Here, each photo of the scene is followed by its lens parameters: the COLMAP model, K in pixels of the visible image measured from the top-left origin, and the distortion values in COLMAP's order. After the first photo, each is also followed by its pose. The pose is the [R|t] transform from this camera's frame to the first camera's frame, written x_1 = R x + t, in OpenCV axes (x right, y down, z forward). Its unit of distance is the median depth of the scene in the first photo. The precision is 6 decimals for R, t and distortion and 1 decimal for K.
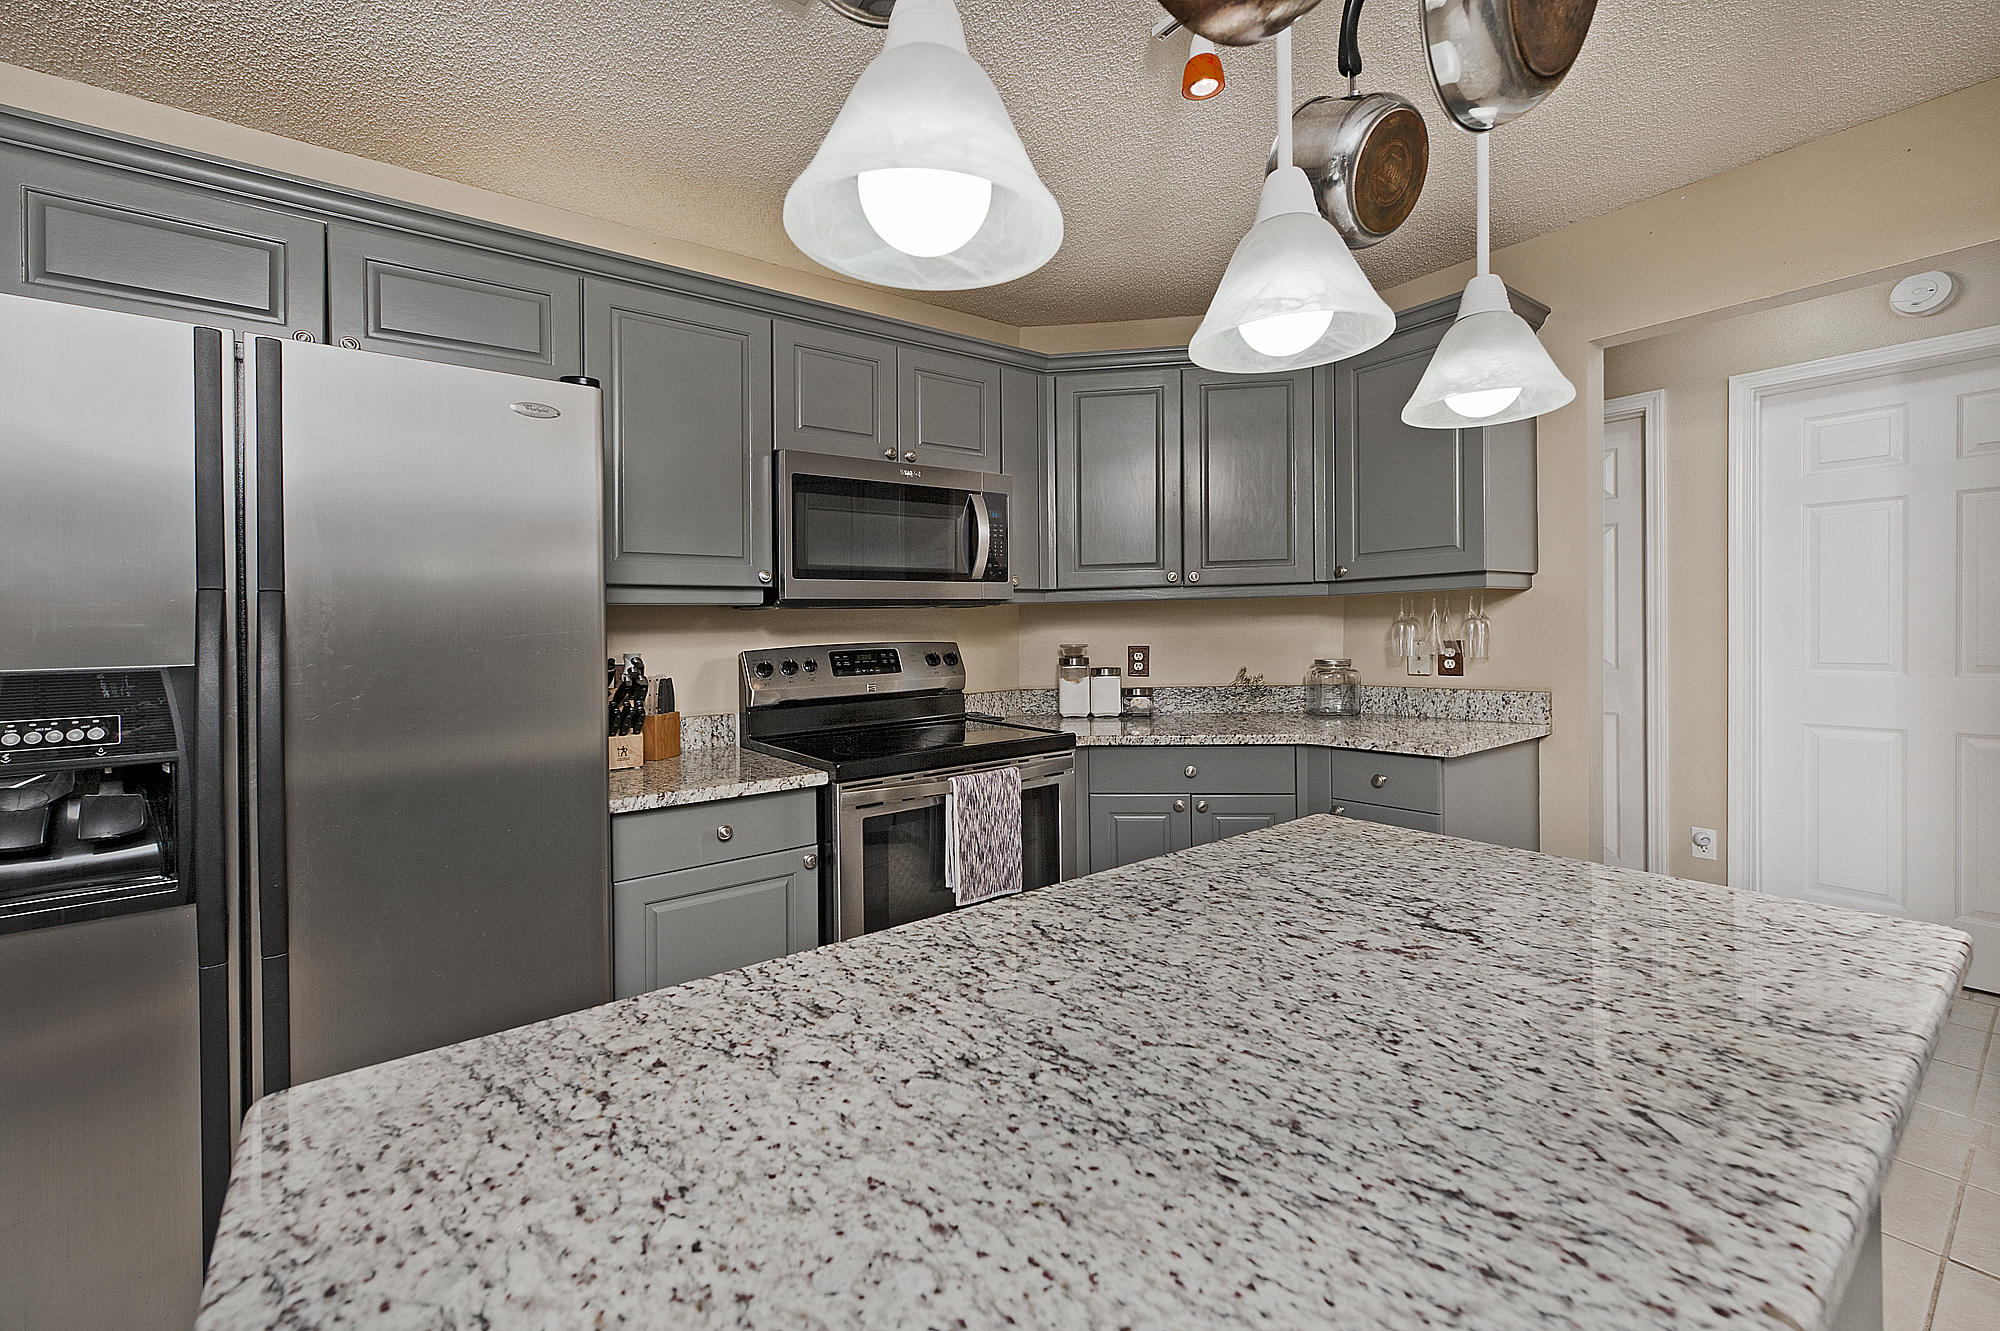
lens RADIAL K [[816.9, 0, 1001.0], [0, 816.9, 628.3], [0, 0, 1]] dist [-0.015440, -0.000062]
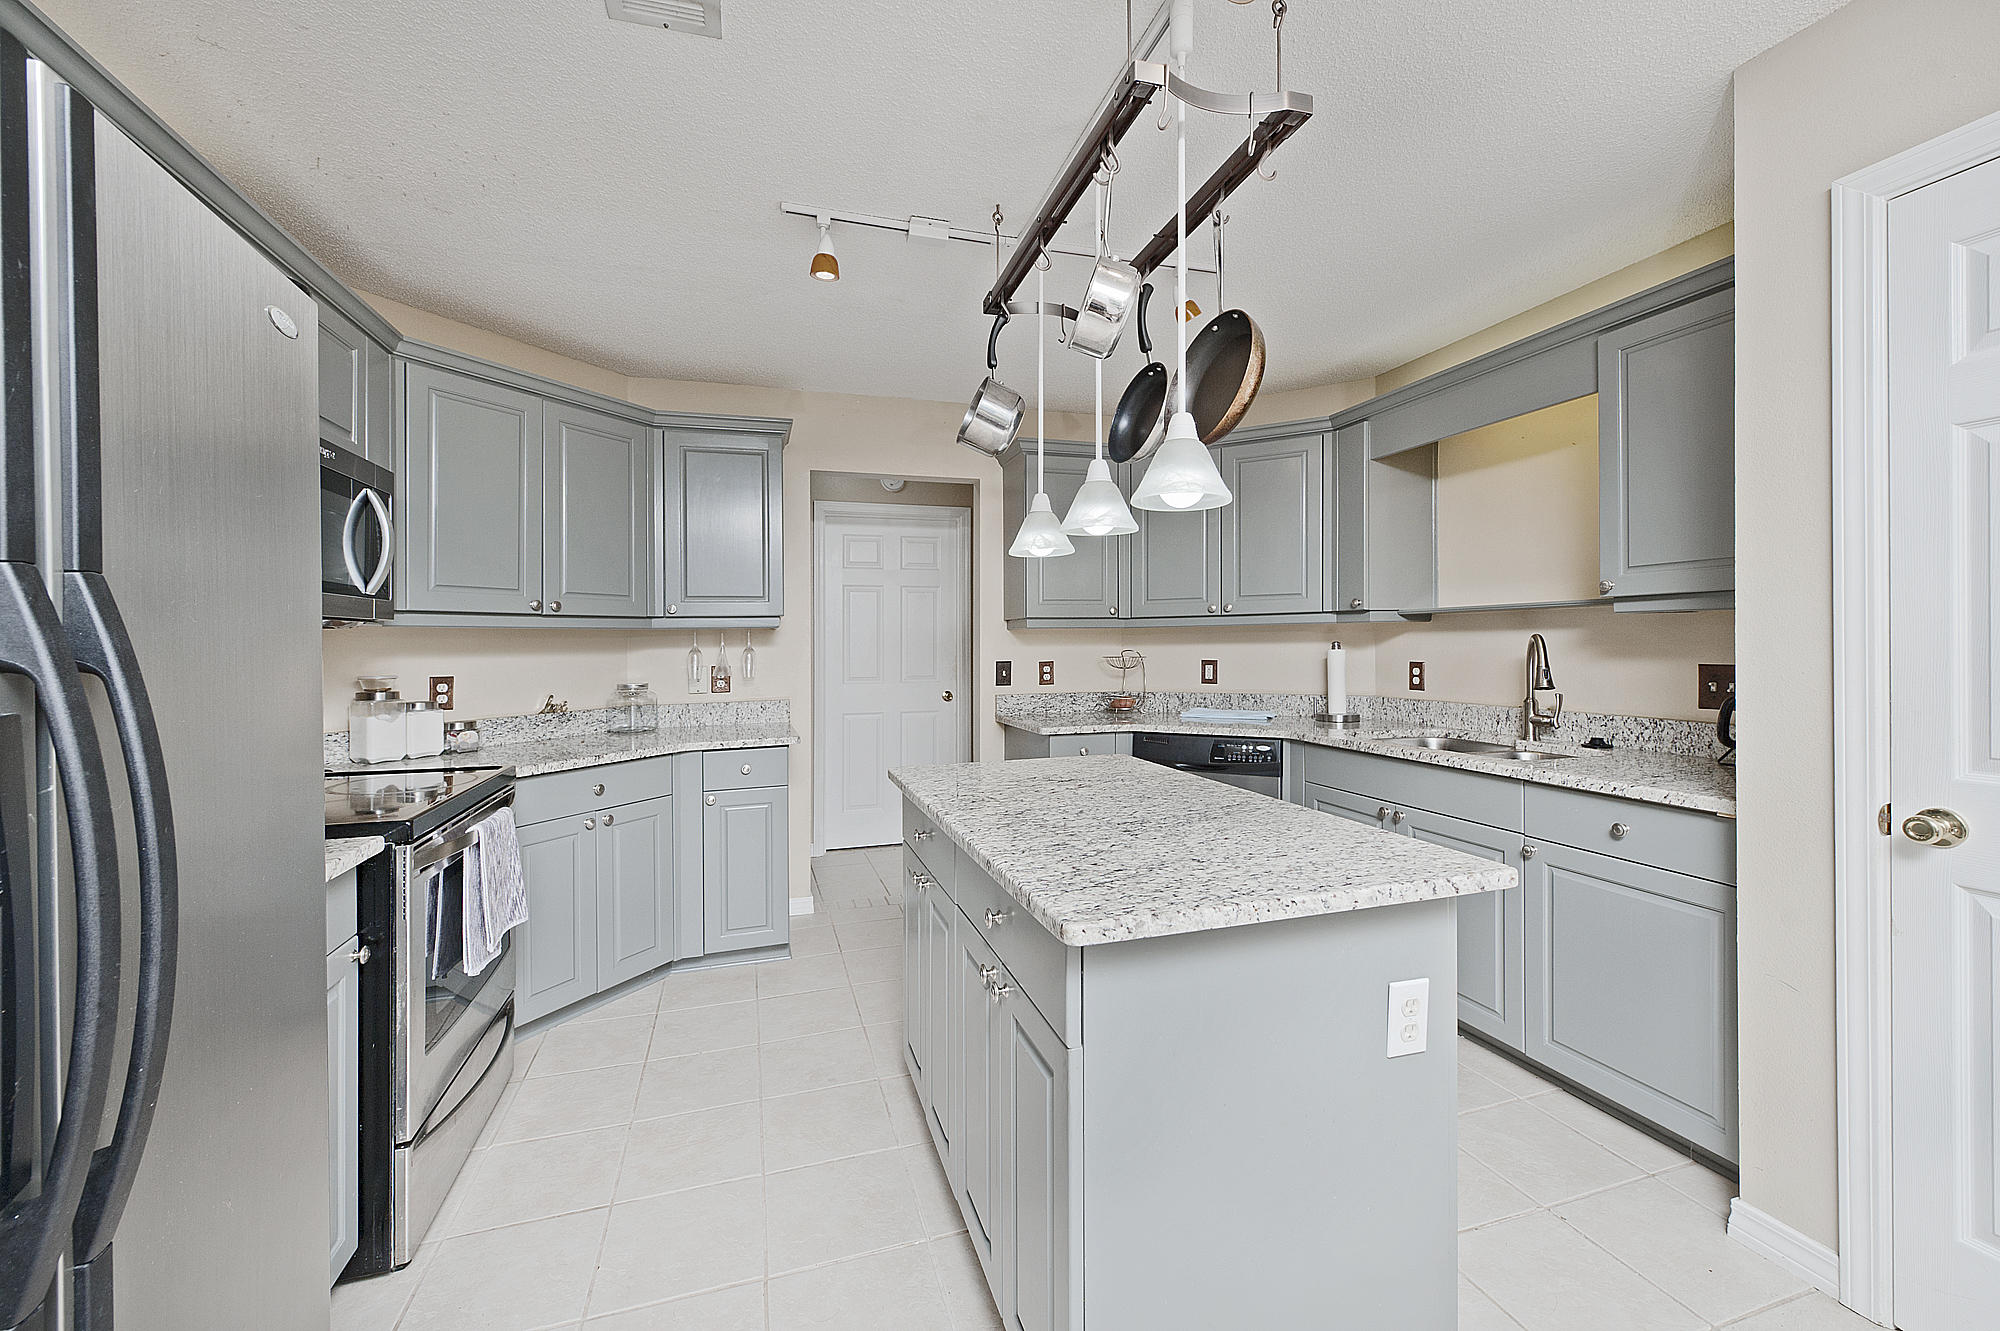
lens RADIAL K [[841.0, 0, 1000.0], [0, 841.0, 665.5], [0, 0, 1]] dist [0.000868, 0.000004]
pose [[0.347882, -0.009523, 0.937490, -0.557225], [0.005189, 0.999953, 0.008231, 0.005873], [-0.937524, 0.002001, 0.347915, 0.111628]]
